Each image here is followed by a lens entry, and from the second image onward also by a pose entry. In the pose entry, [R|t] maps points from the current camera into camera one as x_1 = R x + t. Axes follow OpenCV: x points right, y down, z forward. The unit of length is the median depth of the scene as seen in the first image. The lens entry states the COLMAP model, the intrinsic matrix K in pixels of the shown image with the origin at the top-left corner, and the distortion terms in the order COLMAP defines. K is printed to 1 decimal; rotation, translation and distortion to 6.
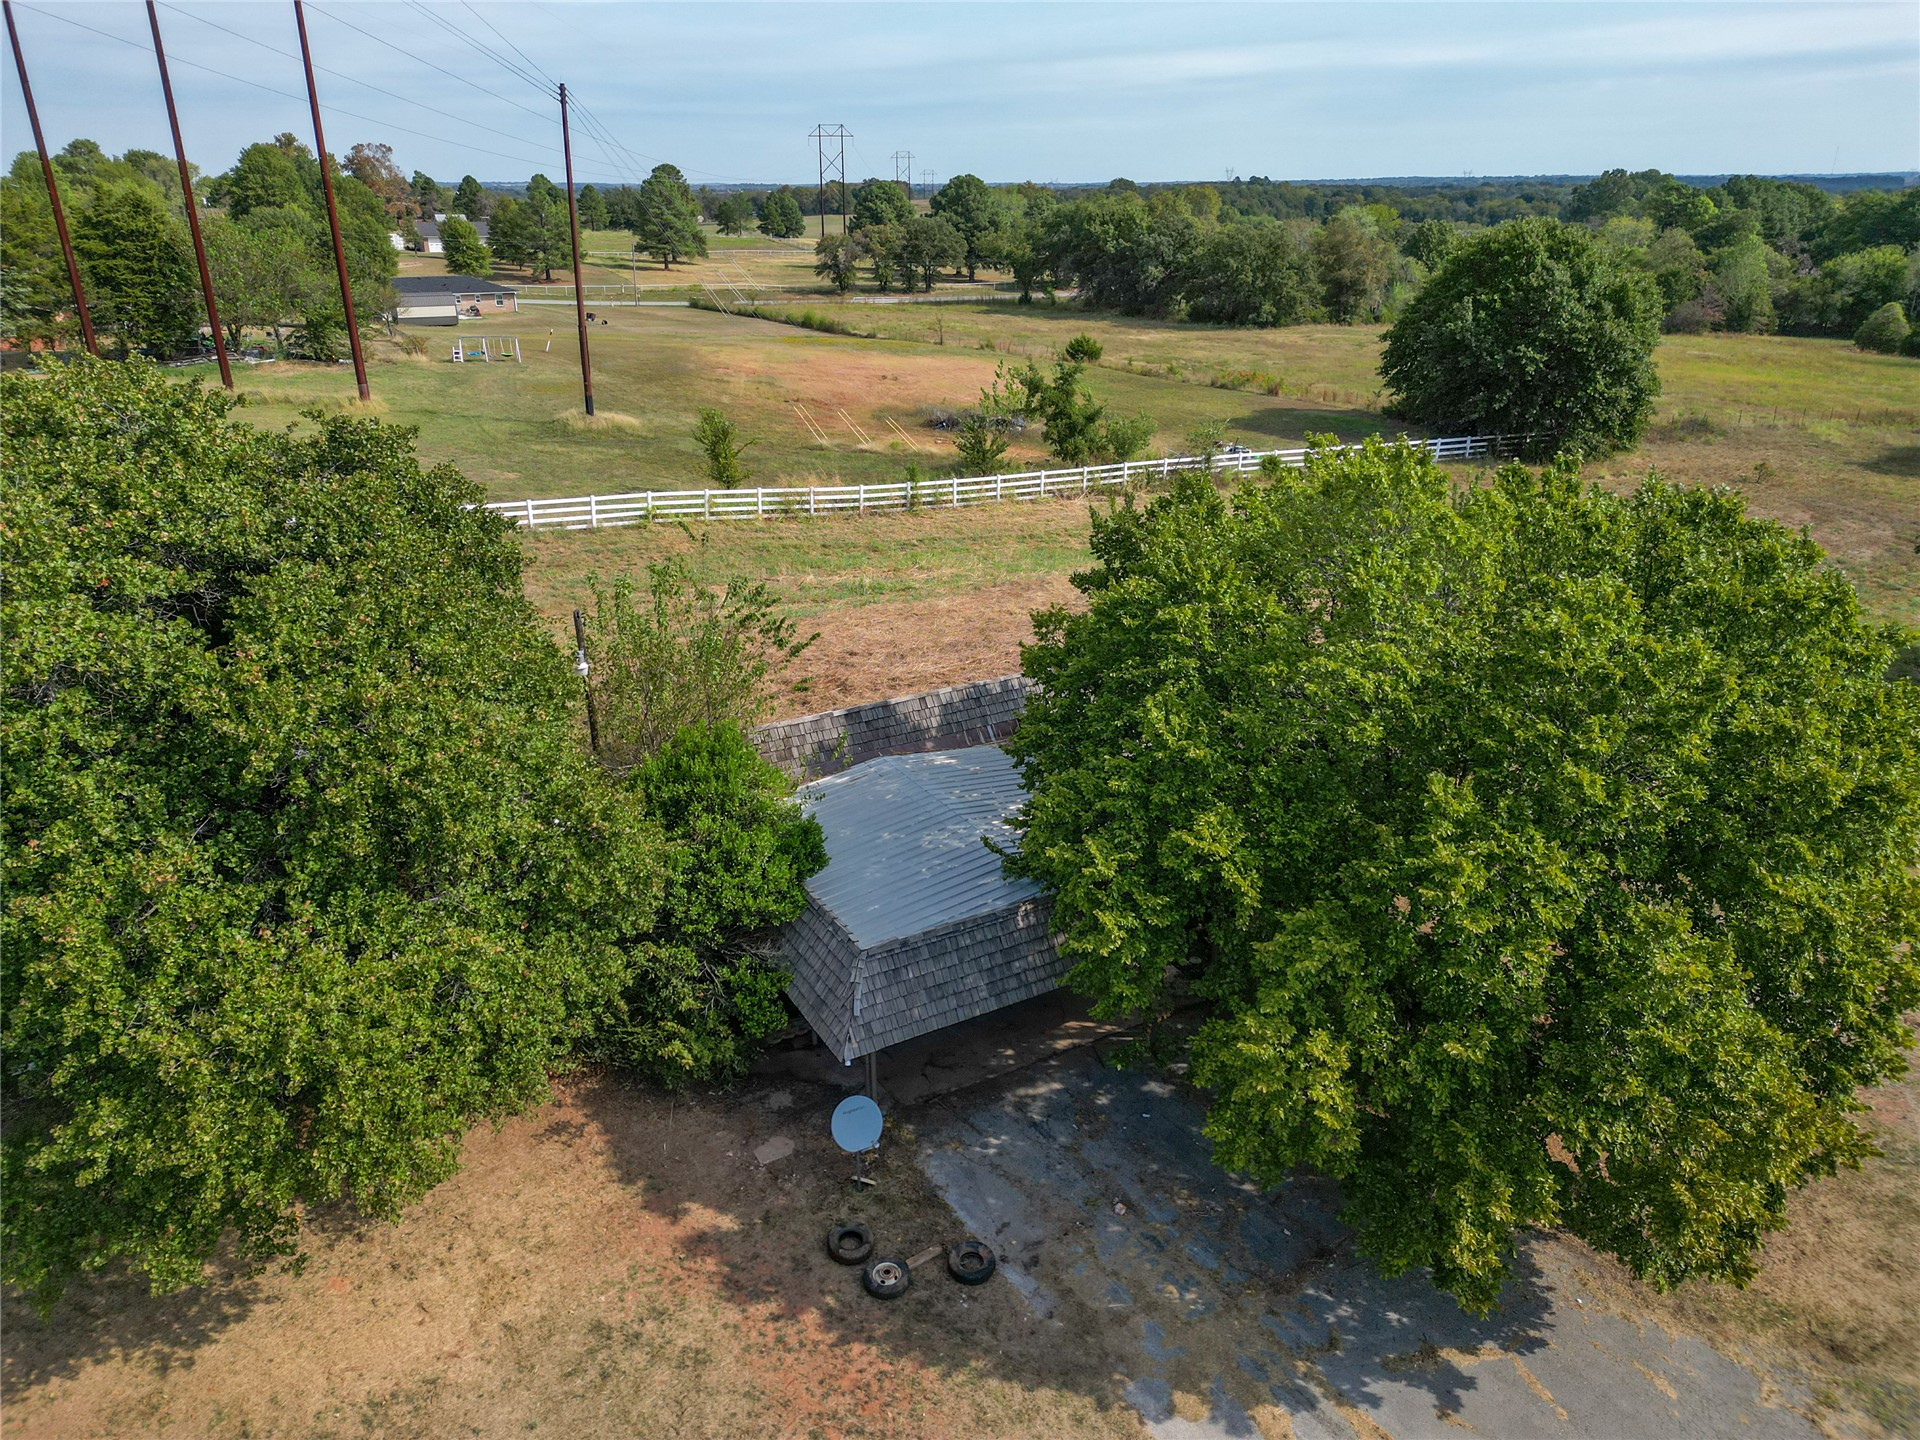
lens RADIAL K [[1339.6, 0, 963.7], [0, 1339.6, 720.8], [0, 0, 1]] dist [0.051876, -0.036315]
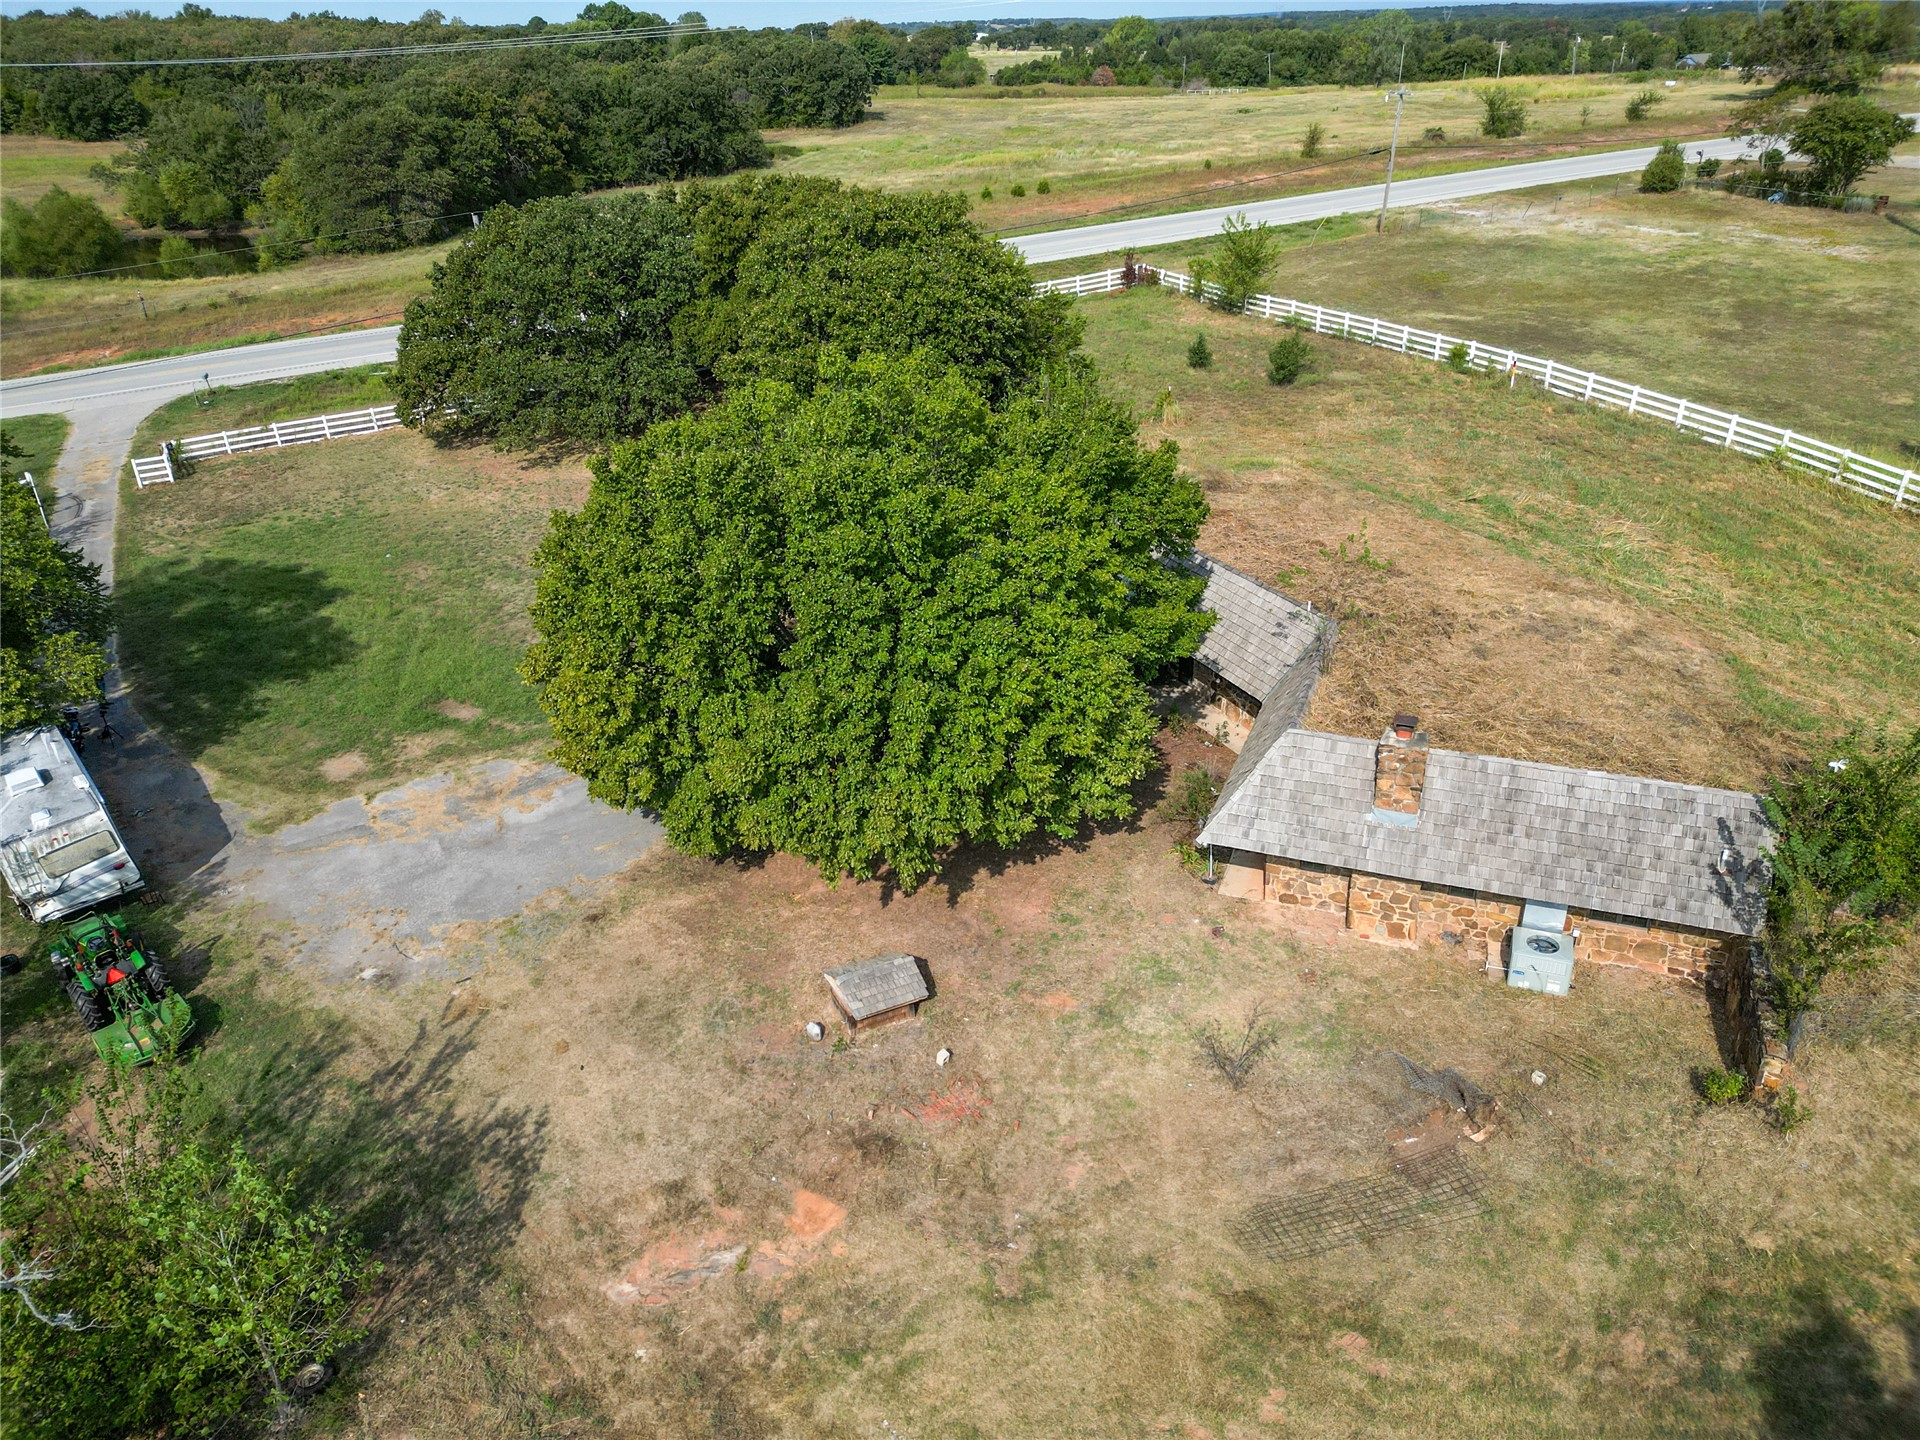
lens RADIAL K [[1339.6, 0, 963.6], [0, 1339.6, 725.4], [0, 0, 1]] dist [0.051876, -0.036315]
pose [[-0.096386, 0.464701, -0.880206, 1.844786], [-0.344679, 0.814025, 0.467504, -0.615718], [0.933759, 0.348450, 0.081712, 1.156341]]
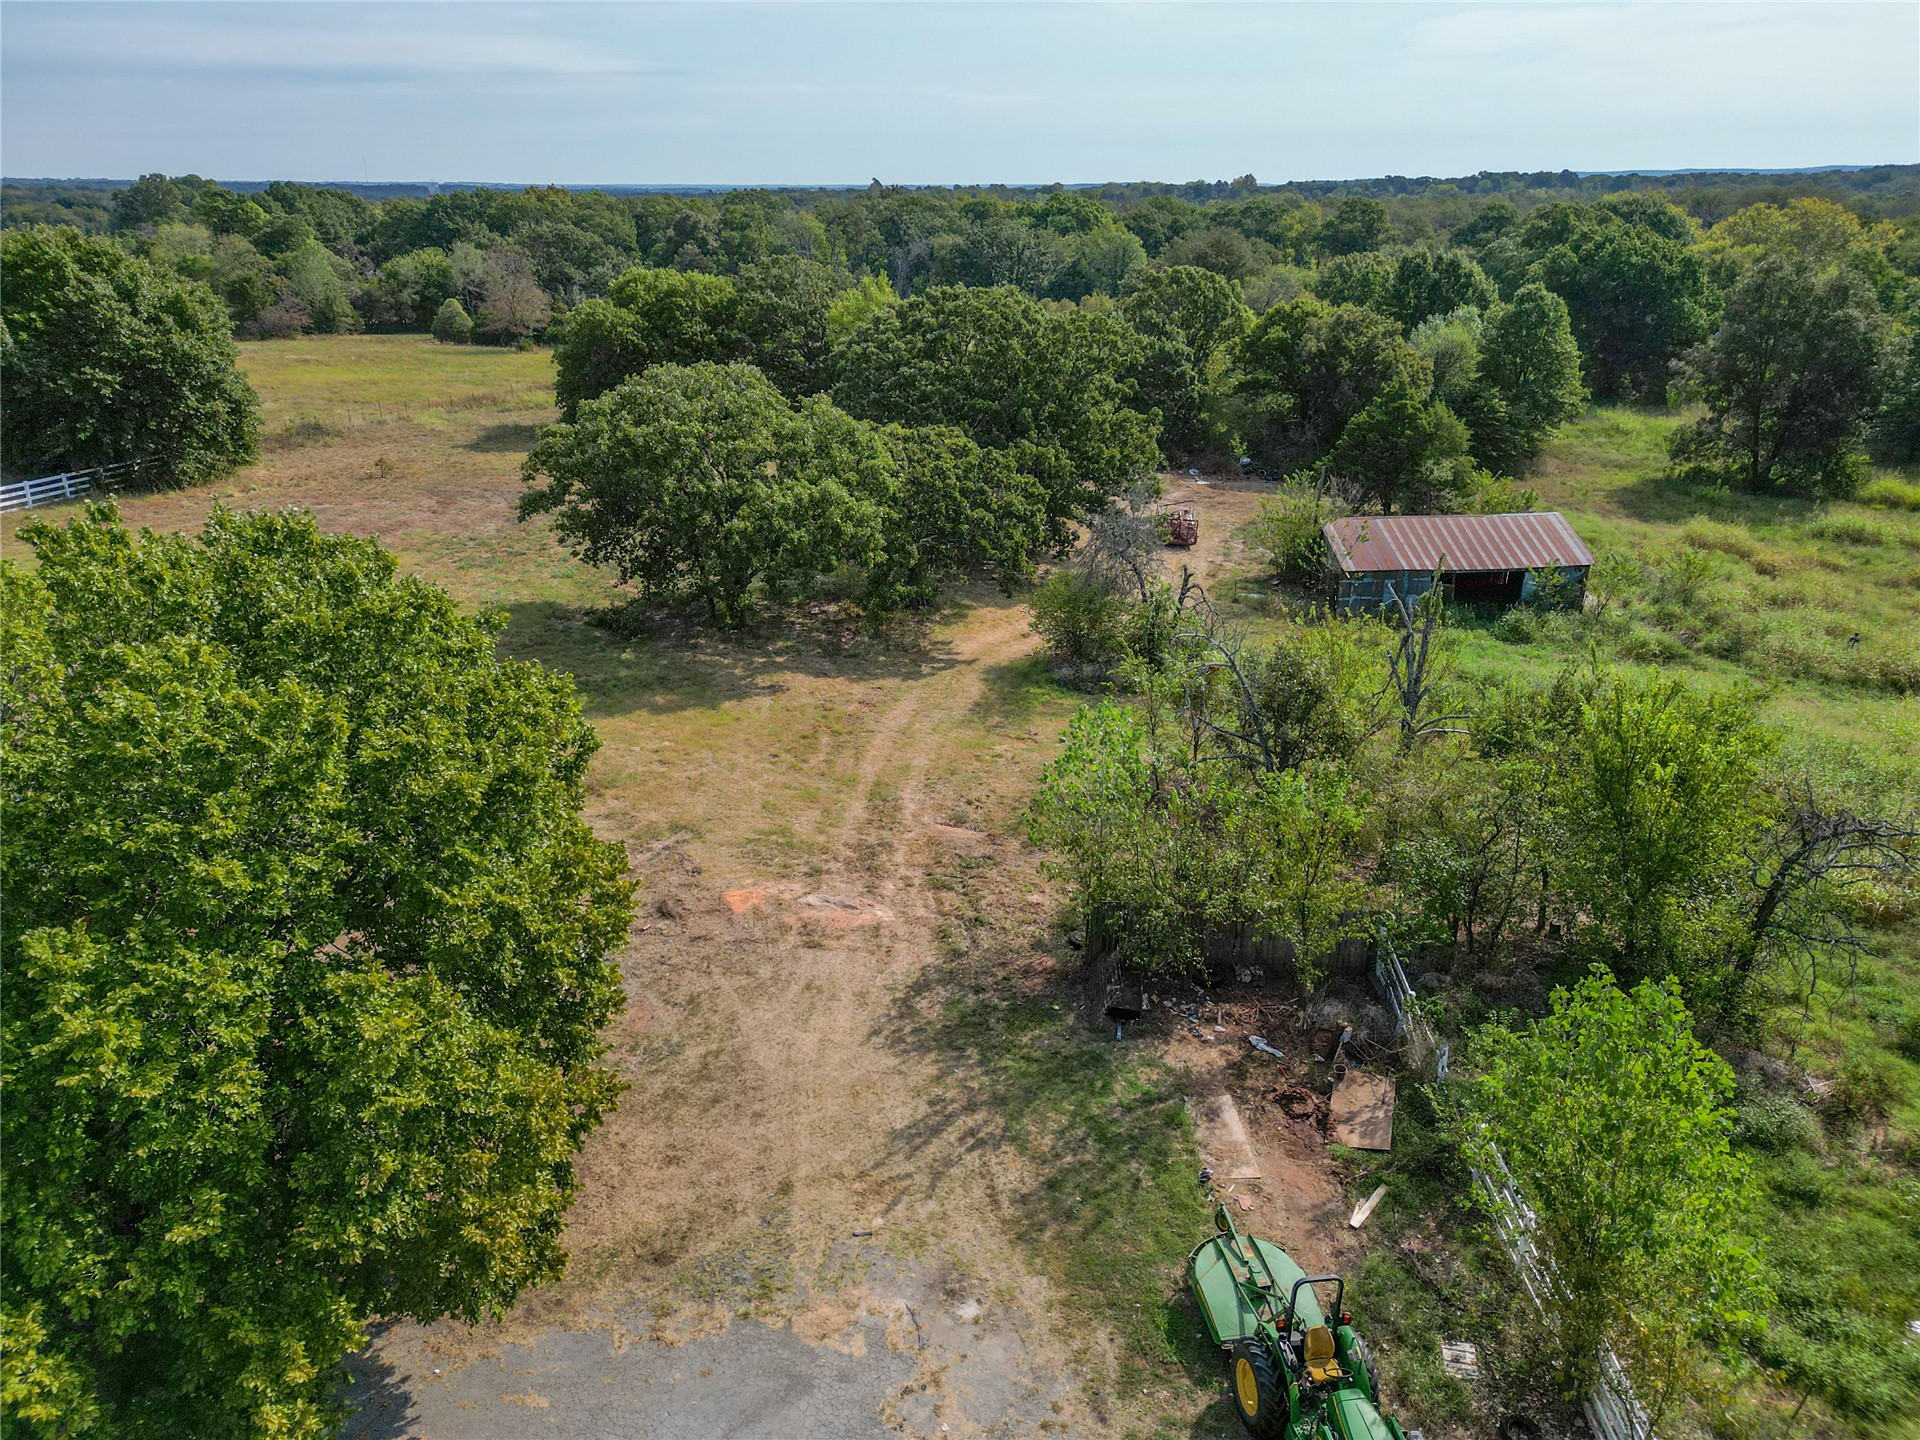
lens RADIAL K [[1339.6, 0, 947.9], [0, 1339.6, 714.0], [0, 0, 1]] dist [0.051876, -0.036315]
pose [[0.611575, -0.286223, 0.737599, 0.103908], [0.292133, 0.948084, 0.125681, -0.020722], [-0.735278, 0.138614, 0.663439, 0.049200]]
